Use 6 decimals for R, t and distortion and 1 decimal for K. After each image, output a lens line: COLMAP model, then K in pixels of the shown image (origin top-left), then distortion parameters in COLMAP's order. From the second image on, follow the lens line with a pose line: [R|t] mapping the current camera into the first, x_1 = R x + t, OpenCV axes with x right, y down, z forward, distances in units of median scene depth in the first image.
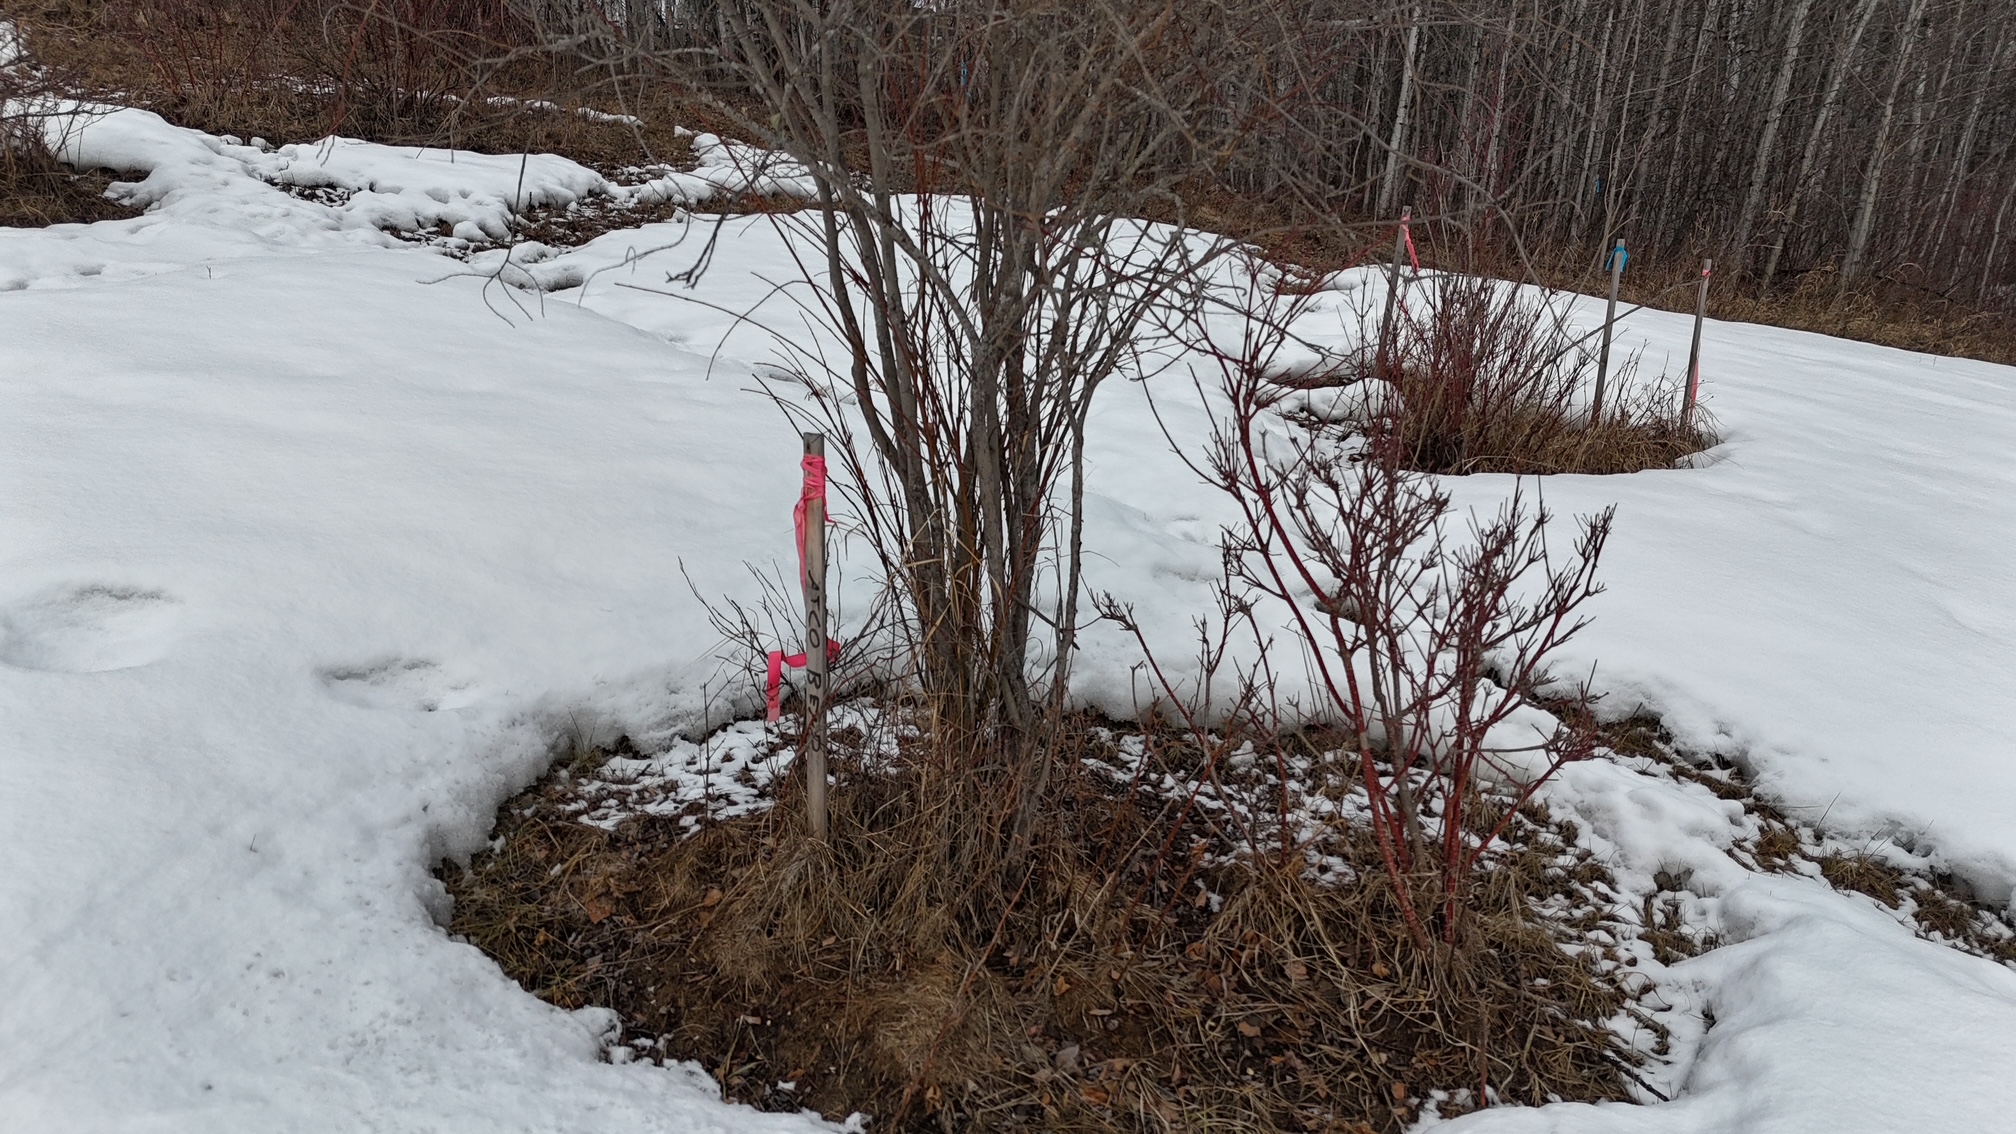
lens RADIAL K [[1479.2, 0, 1008.0], [0, 1479.2, 567.0], [0, 0, 1]] dist [0.037843, -0.003285]
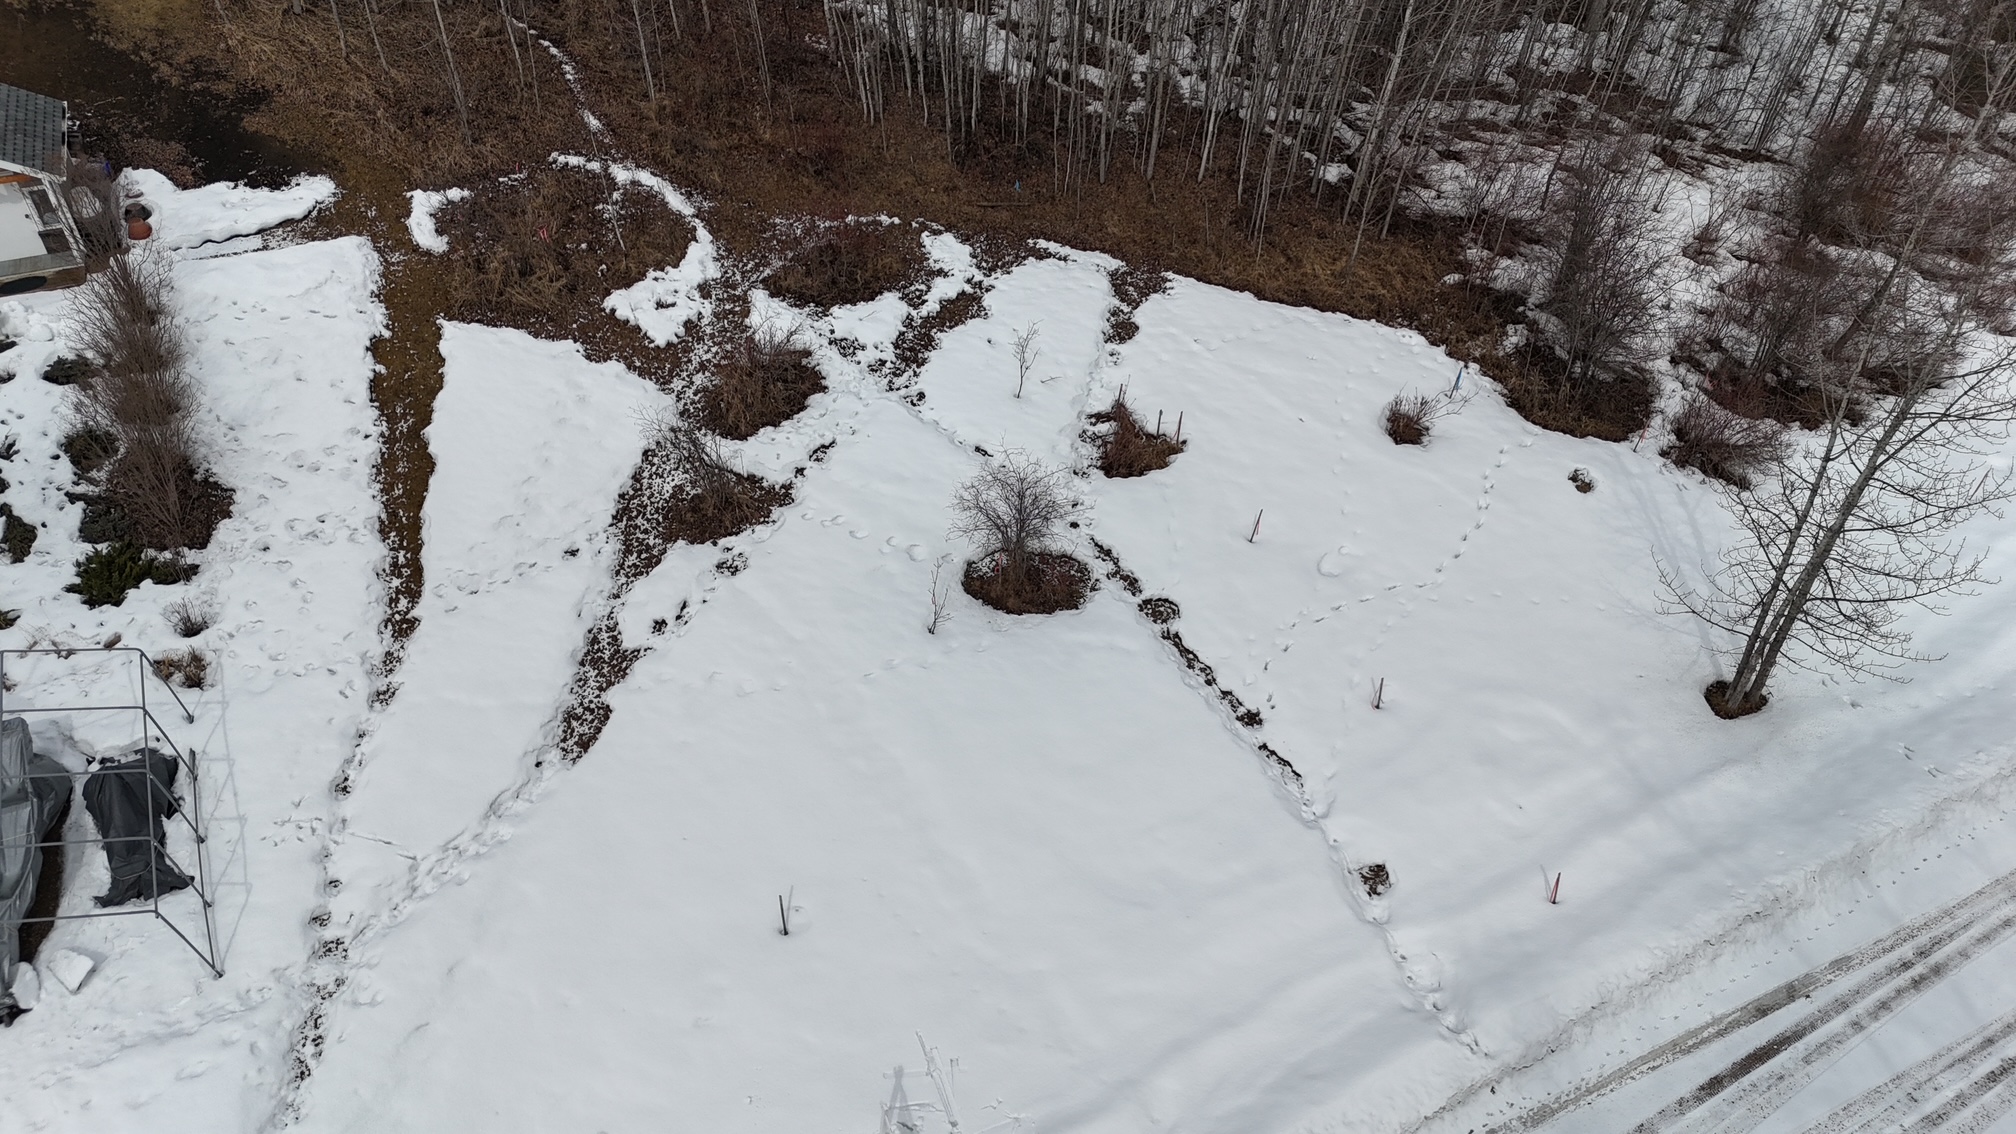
lens RADIAL K [[1474.3, 0, 1008.0], [0, 1474.3, 567.0], [0, 0, 1]] dist [0.078873, -0.079170]
pose [[0.999259, 0.022444, -0.031255, 0.088558], [-0.005415, 0.886208, 0.463256, -1.710904], [0.038096, -0.462743, 0.885673, -2.935797]]
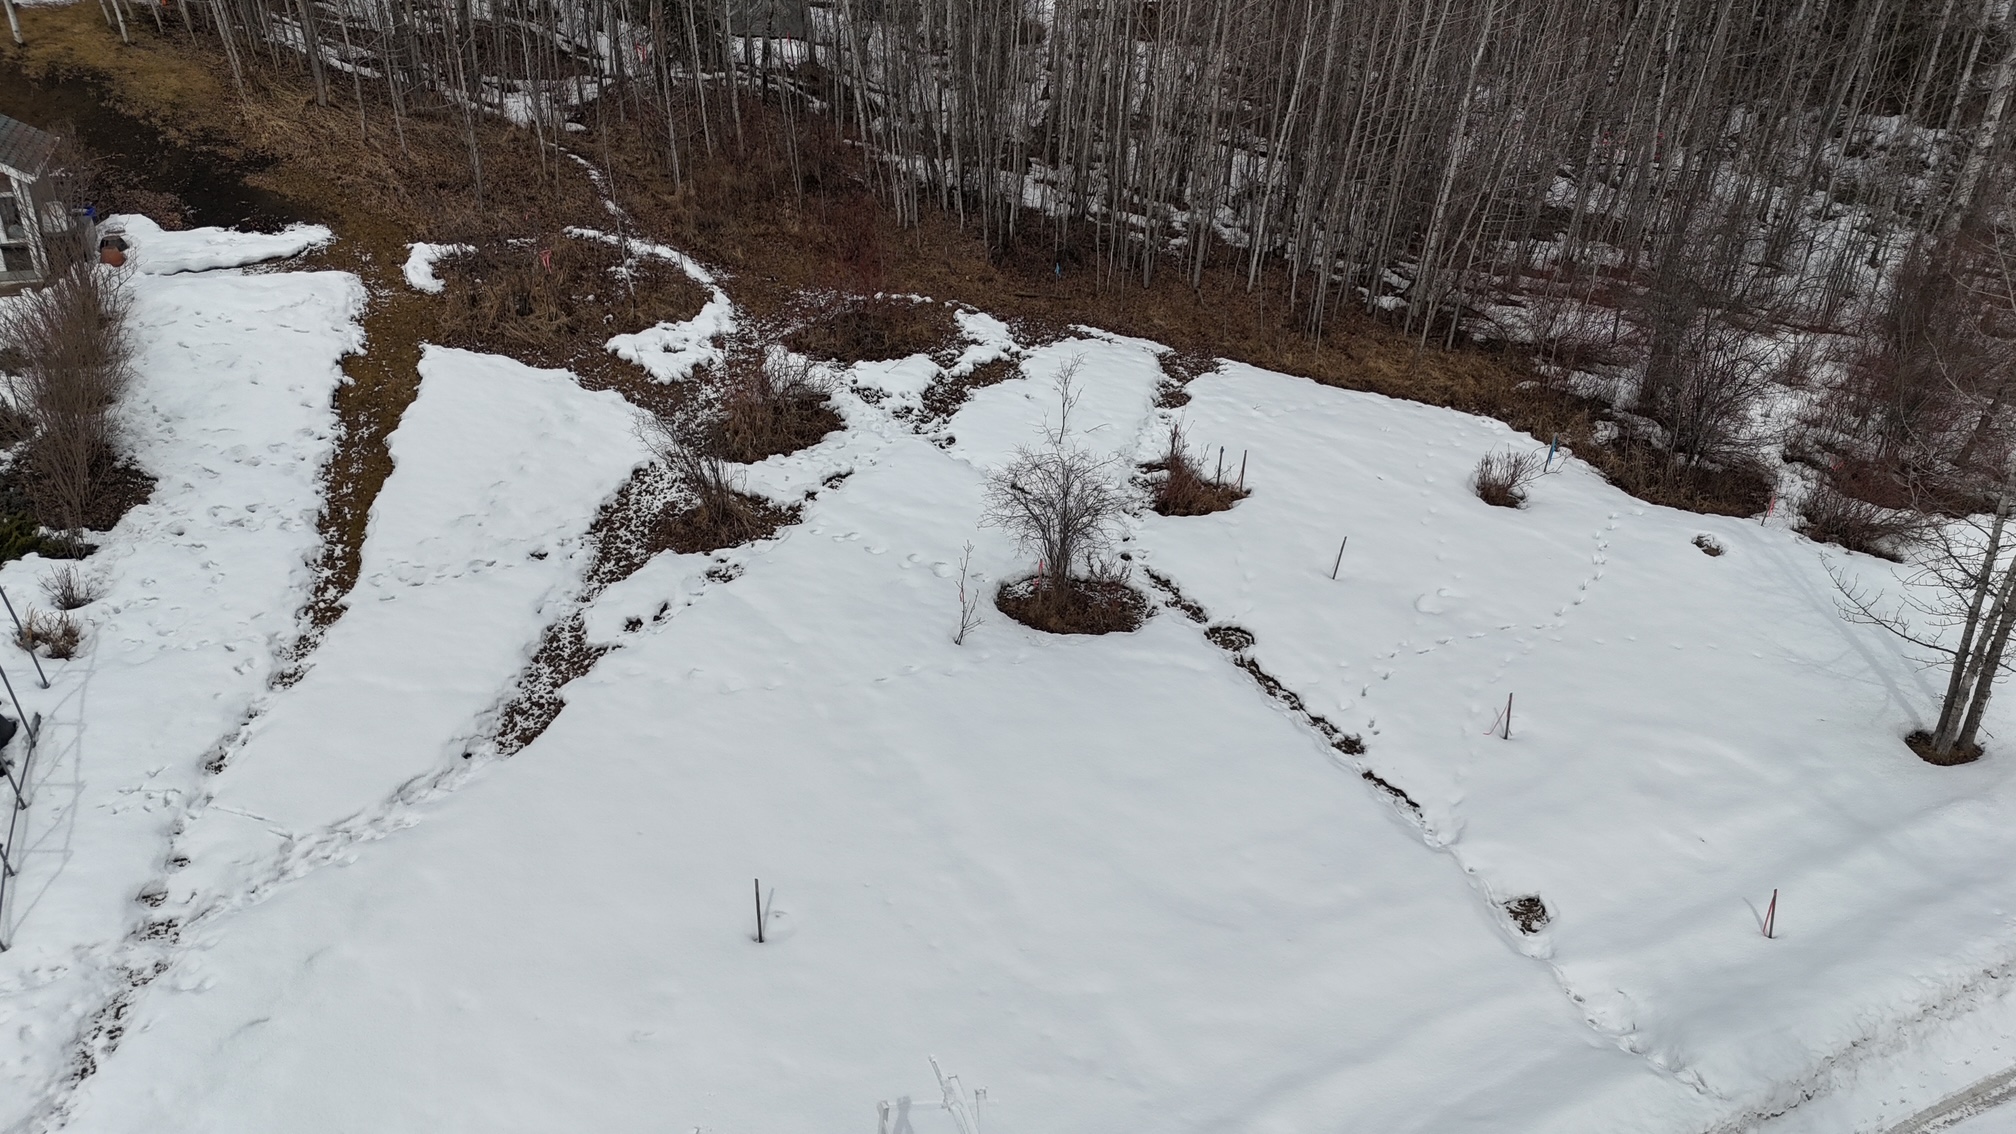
lens RADIAL K [[1474.3, 0, 1008.0], [0, 1474.3, 567.0], [0, 0, 1]] dist [0.078873, -0.079170]
pose [[0.998397, 0.024910, -0.050818, 0.042082], [-0.013186, 0.975600, 0.219158, -0.699994], [0.055038, -0.218136, 0.974365, -2.710250]]
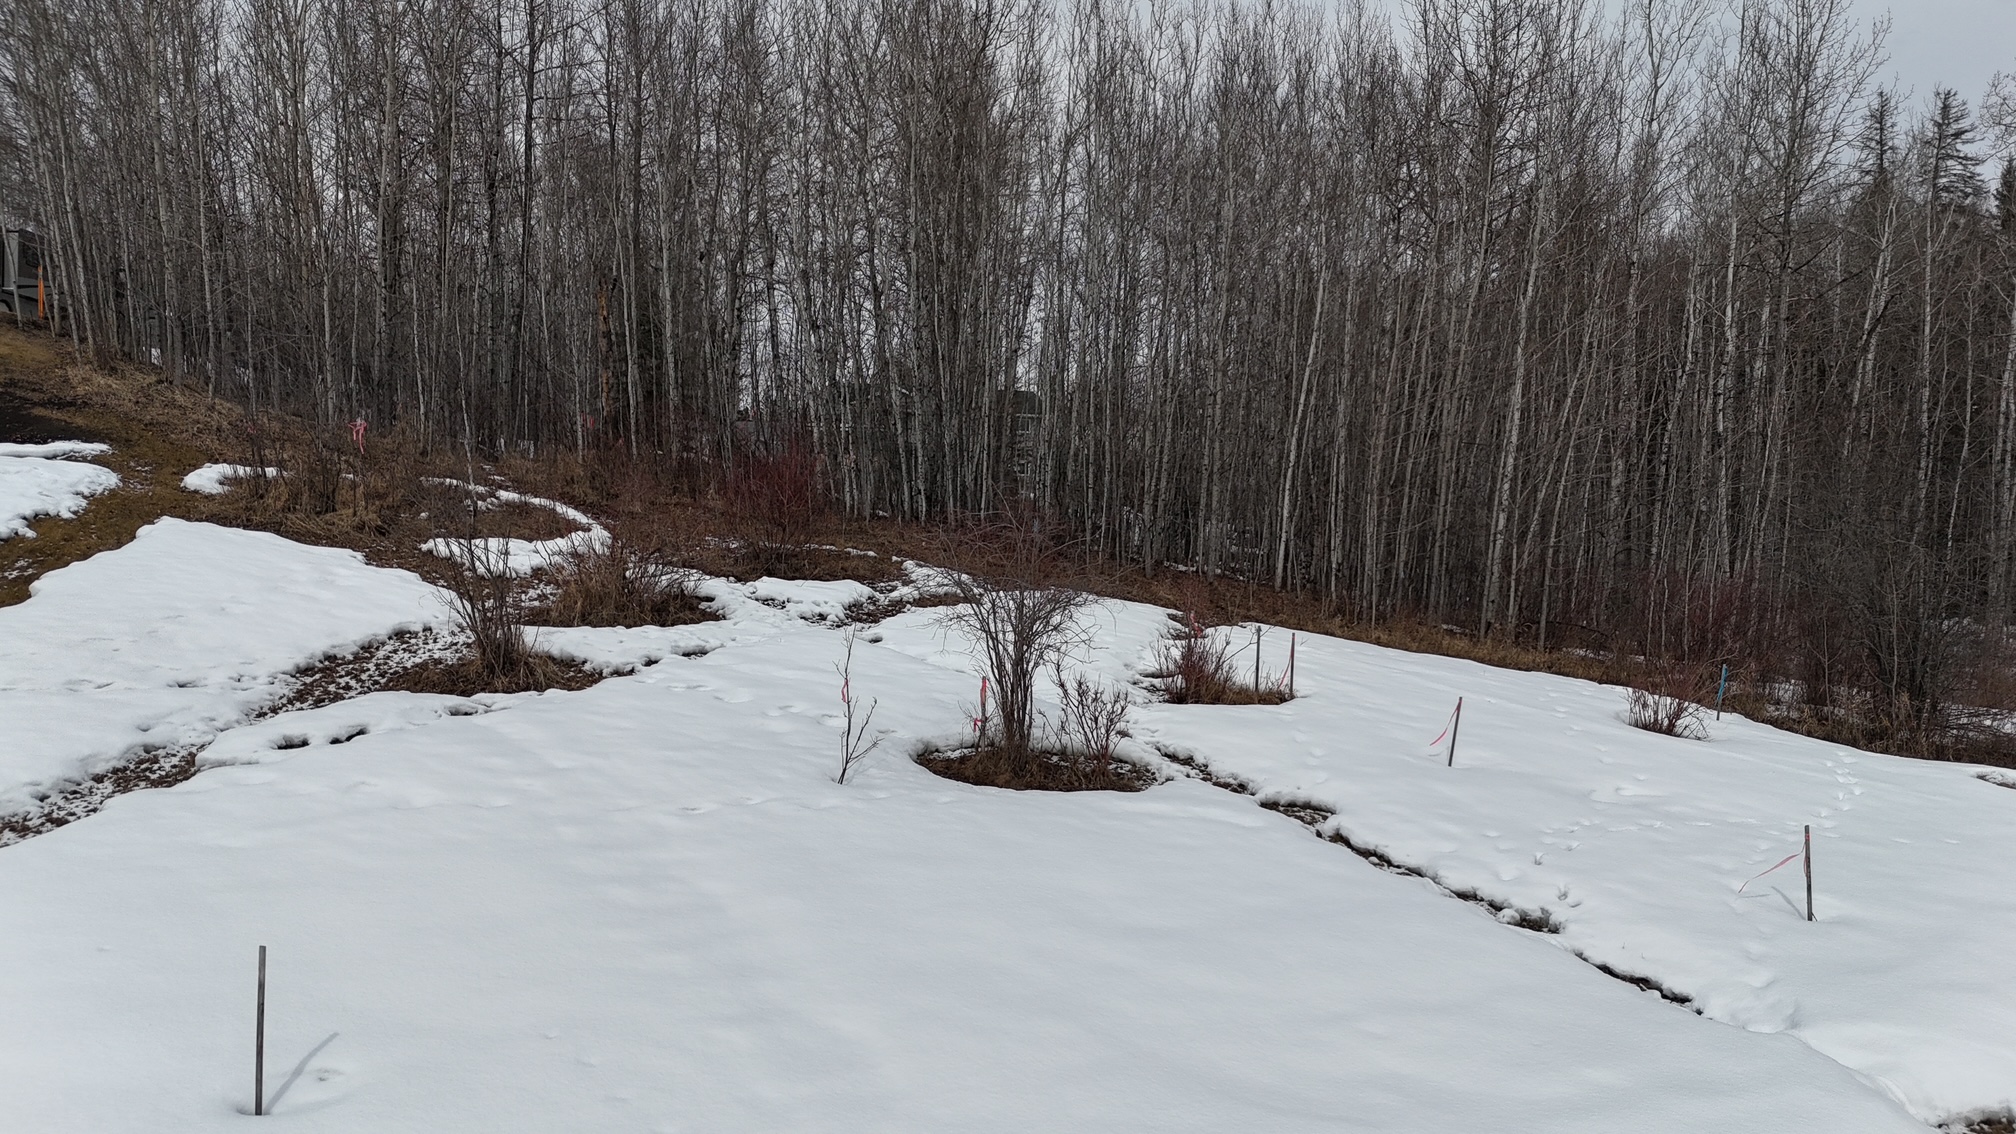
lens RADIAL K [[1479.2, 0, 1008.0], [0, 1479.2, 567.0], [0, 0, 1]] dist [0.037843, -0.003285]
pose [[0.997470, -0.005531, -0.070872, 0.126057], [-0.009749, 0.976906, -0.213448, 0.245906], [0.070416, 0.213599, 0.974380, -1.599504]]
